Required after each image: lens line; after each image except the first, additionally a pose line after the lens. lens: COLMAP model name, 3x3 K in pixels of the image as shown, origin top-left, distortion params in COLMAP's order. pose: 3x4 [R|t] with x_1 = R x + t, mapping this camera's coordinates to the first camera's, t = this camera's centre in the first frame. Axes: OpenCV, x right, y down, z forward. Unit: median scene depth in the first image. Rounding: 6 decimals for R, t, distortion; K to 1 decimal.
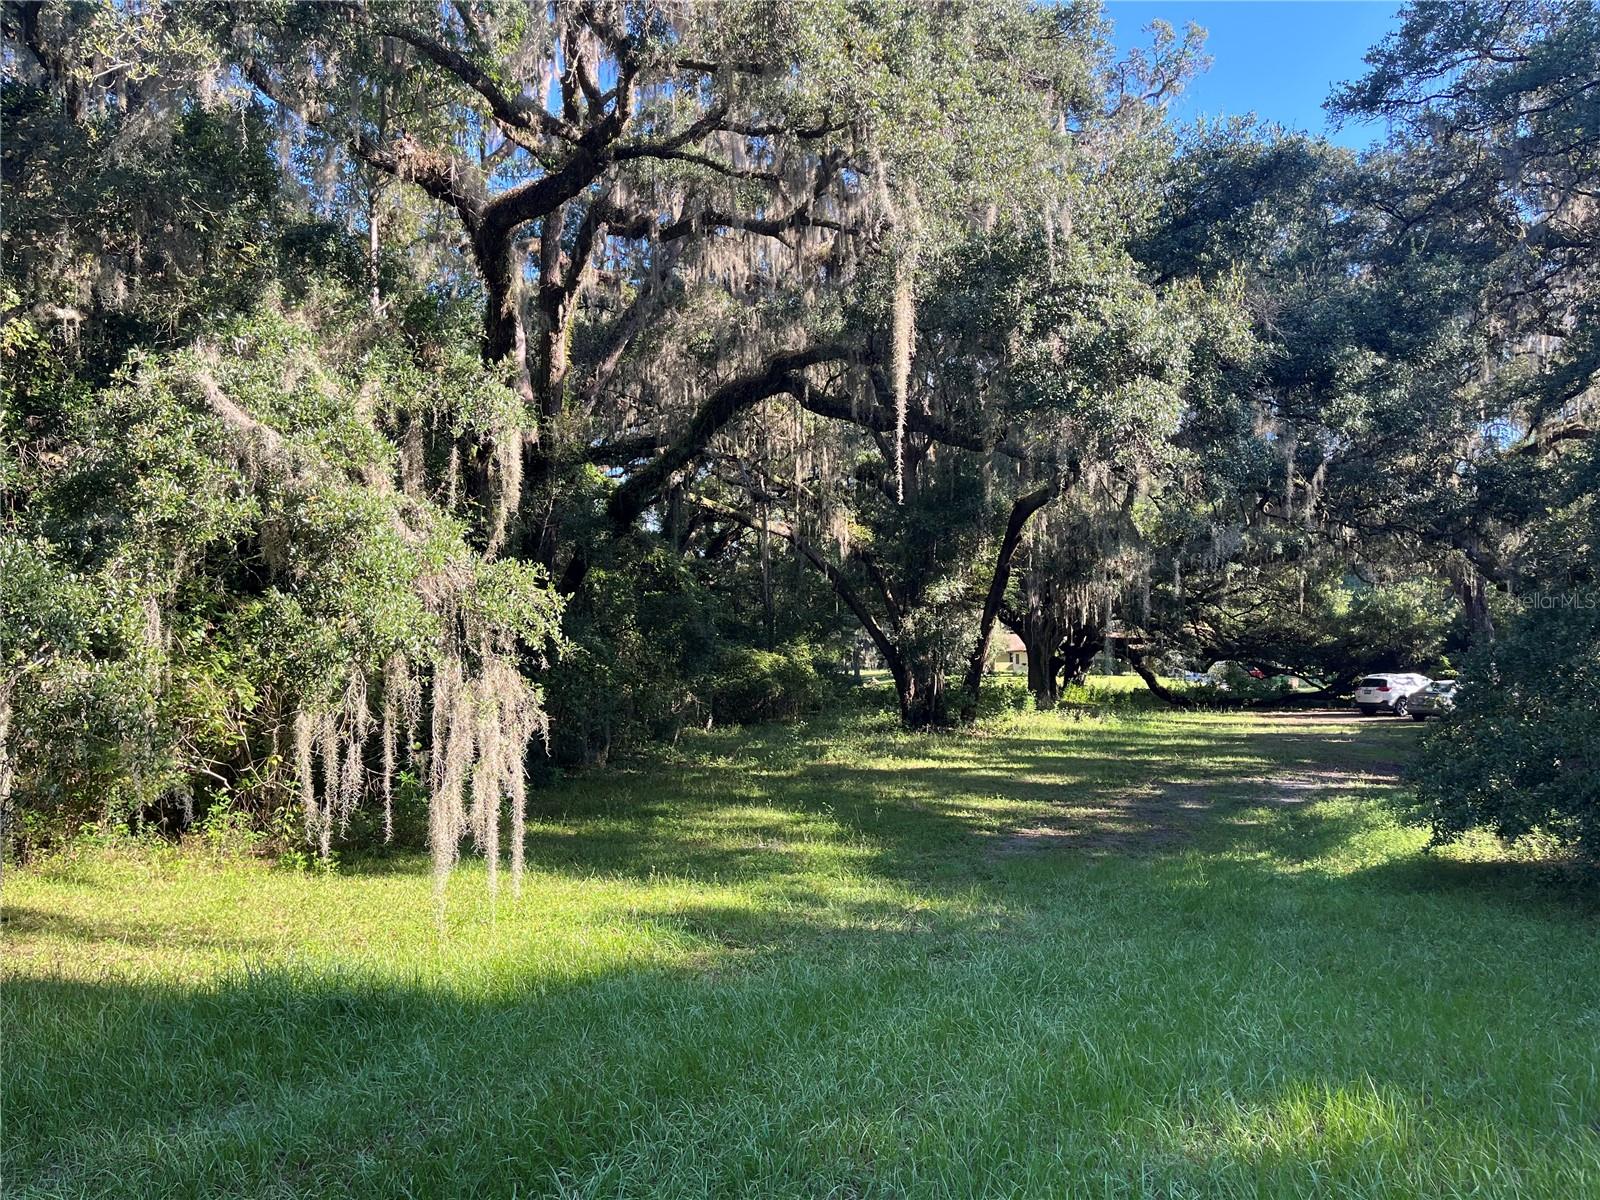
lens RADIAL K [[1206.7, 0, 800.2], [0, 1206.7, 600.9], [0, 0, 1]] dist [0.042606, -0.048625]
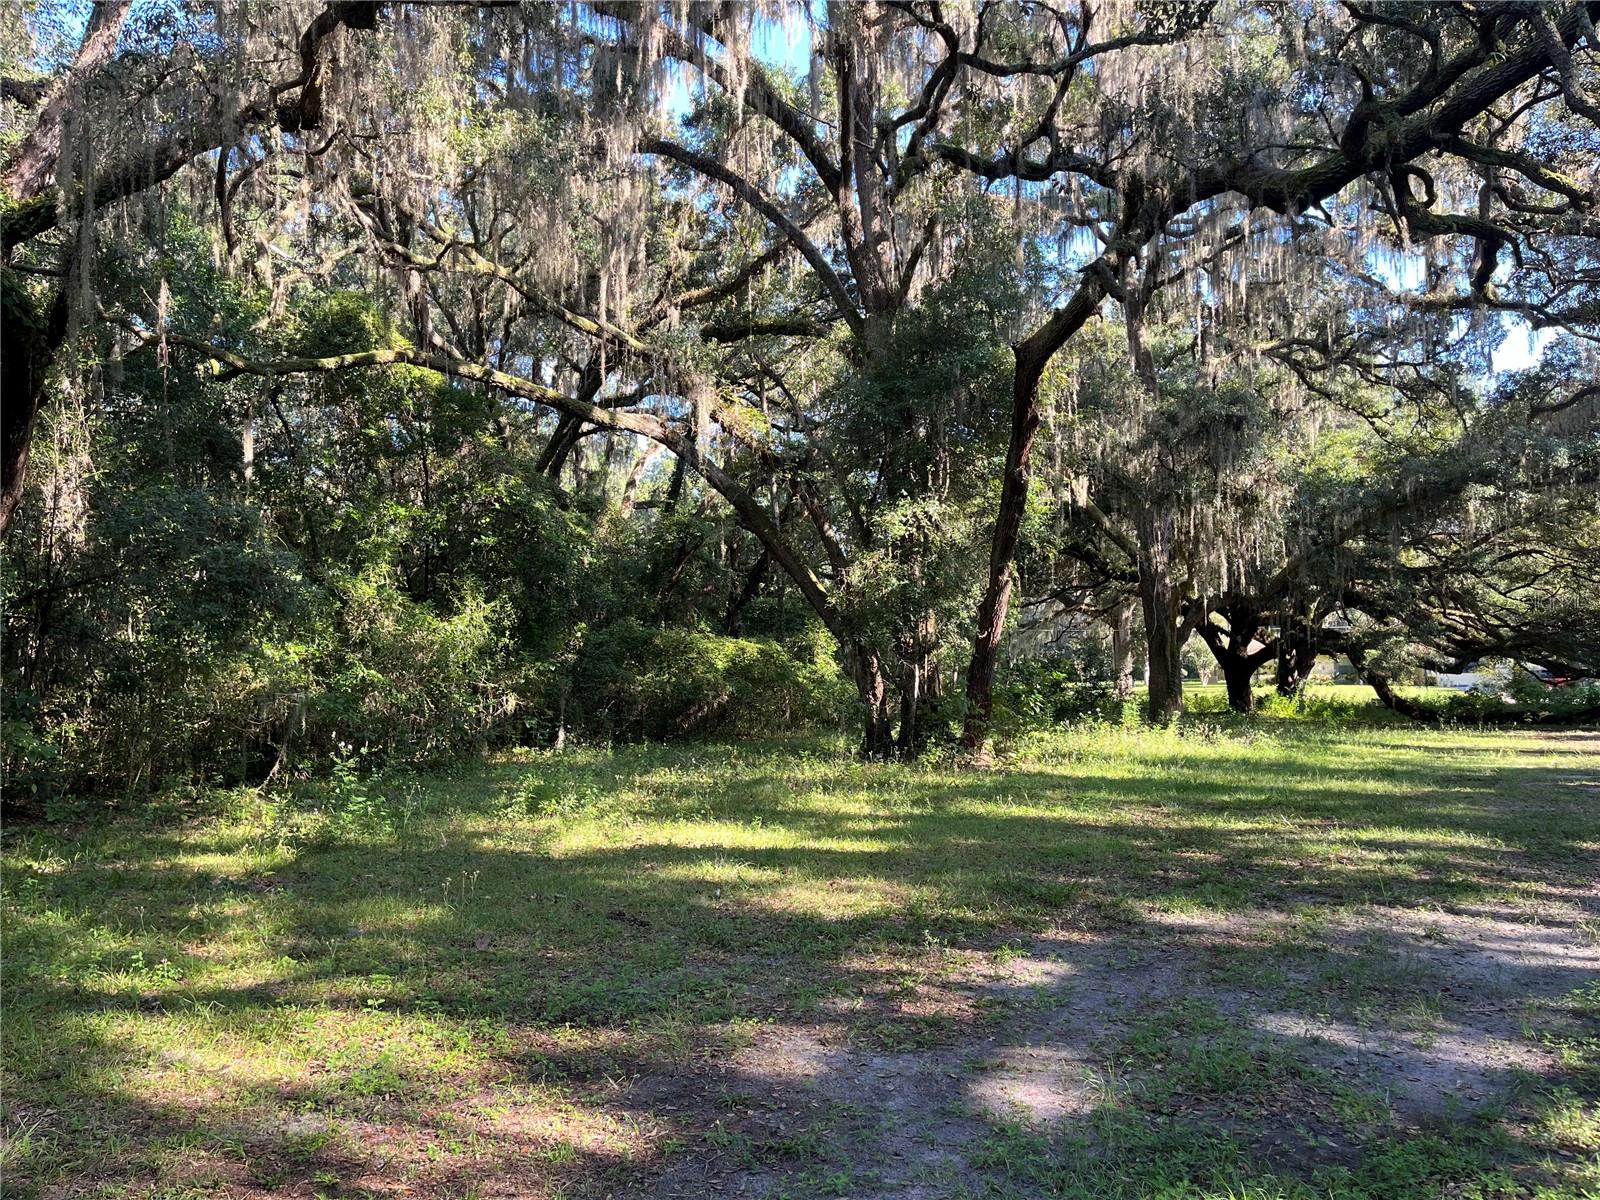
lens RADIAL K [[1206.7, 0, 795.2], [0, 1206.7, 613.1], [0, 0, 1]] dist [0.042606, -0.048625]
pose [[0.978007, -0.011547, -0.208254, 0.473712], [0.010880, 0.999931, -0.004347, 0.100950], [0.208290, 0.001986, 0.978065, 1.060819]]
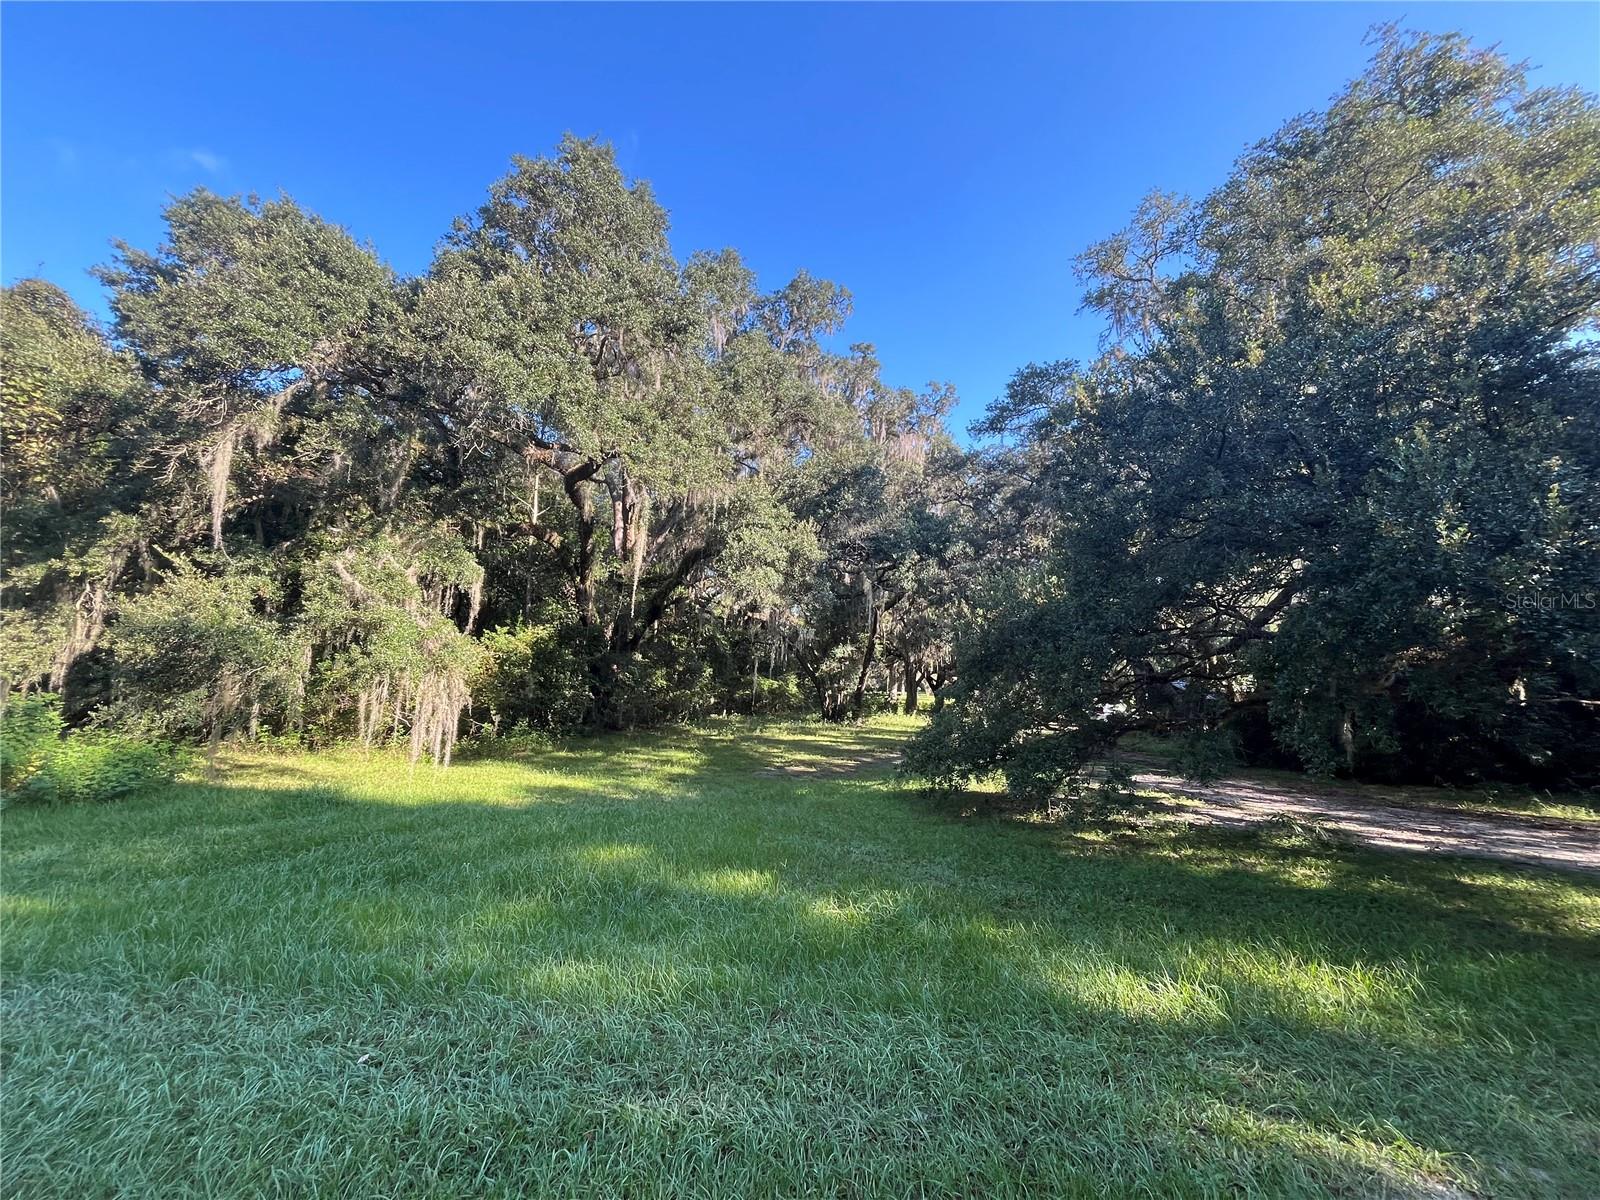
lens RADIAL K [[641.9, 0, 794.9], [0, 641.9, 597.2], [0, 0, 1]] dist [-0.008293, 0.000958]
pose [[0.994996, 0.030645, -0.095098, 0.357459], [-0.038540, 0.995860, -0.082326, -0.018796], [0.092181, 0.085579, 0.992058, -0.163331]]
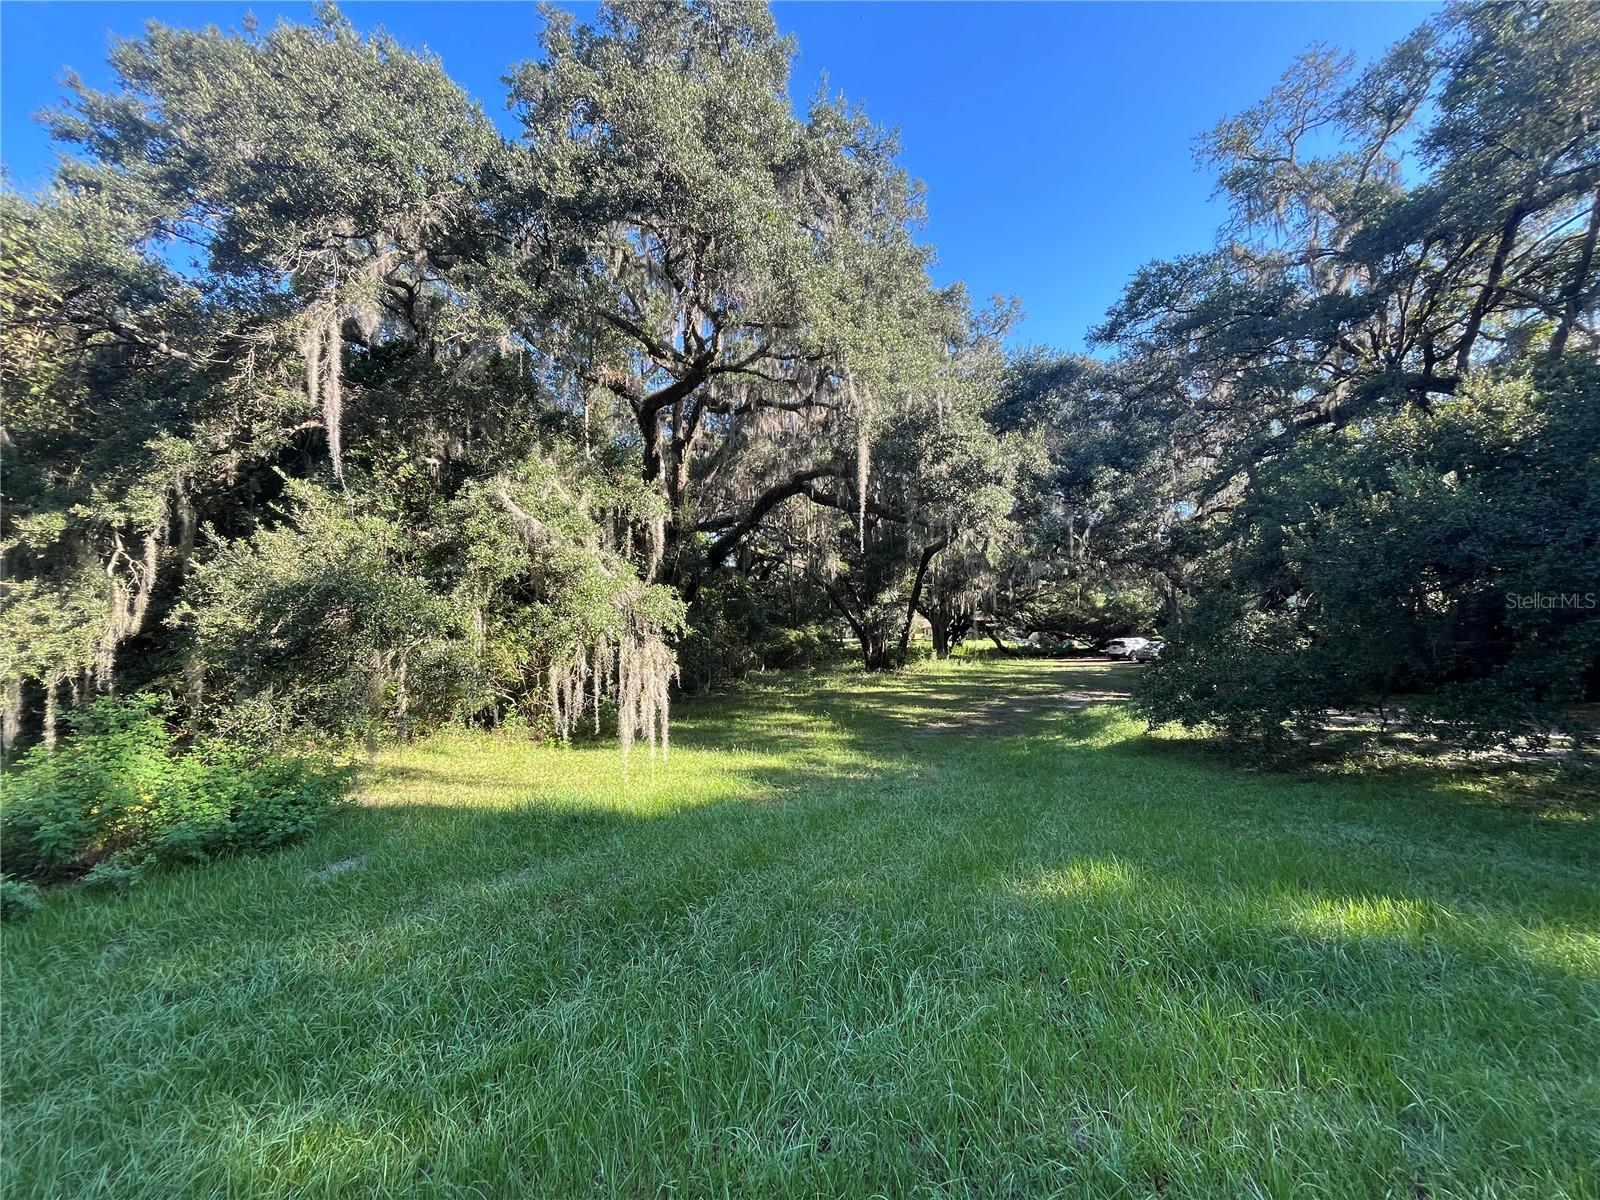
lens RADIAL K [[641.9, 0, 792.3], [0, 641.9, 597.1], [0, 0, 1]] dist [-0.008293, 0.000958]
pose [[0.999538, -0.010979, -0.028326, -0.000213], [0.010749, 0.999908, -0.008257, -0.002821], [0.028414, 0.007949, 0.999565, -0.004123]]
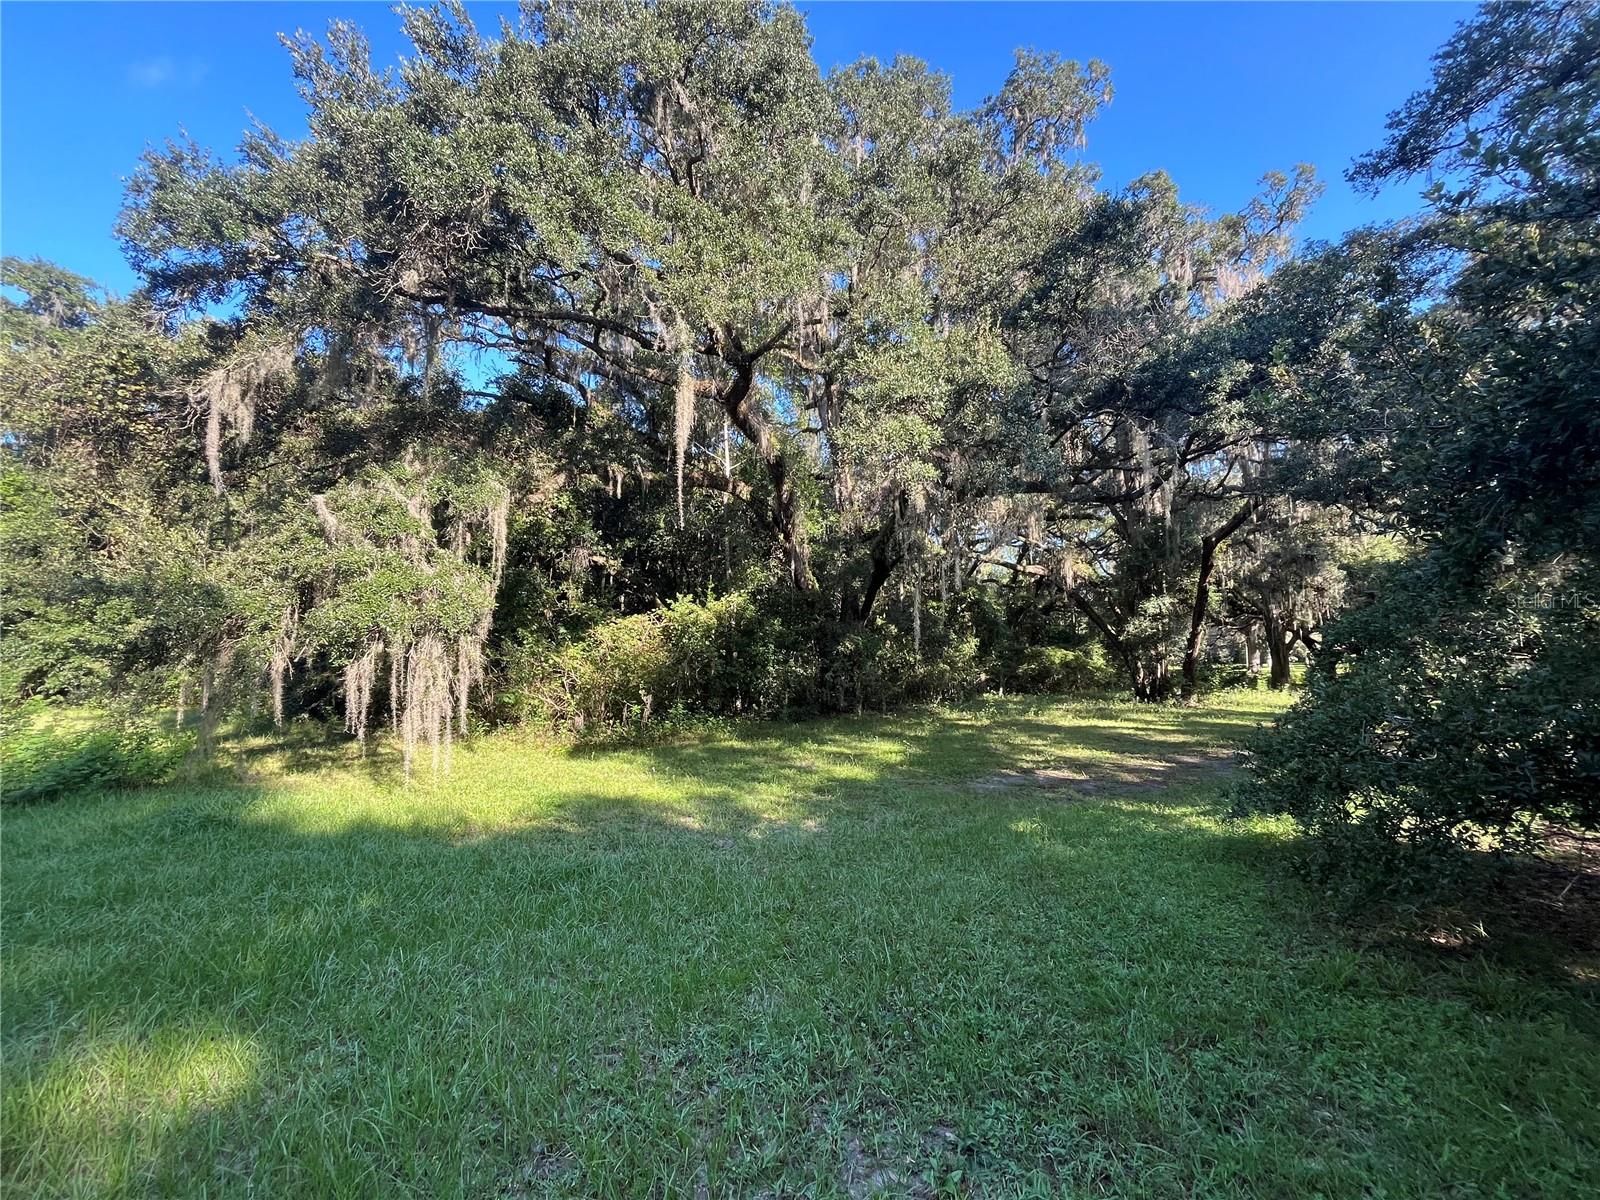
lens RADIAL K [[641.9, 0, 796.9], [0, 641.9, 597.5], [0, 0, 1]] dist [-0.008293, 0.000958]
pose [[0.846473, -0.047248, -0.530330, 0.415259], [0.023289, 0.998387, -0.051776, 0.031083], [0.531921, 0.031476, 0.846209, 0.291867]]
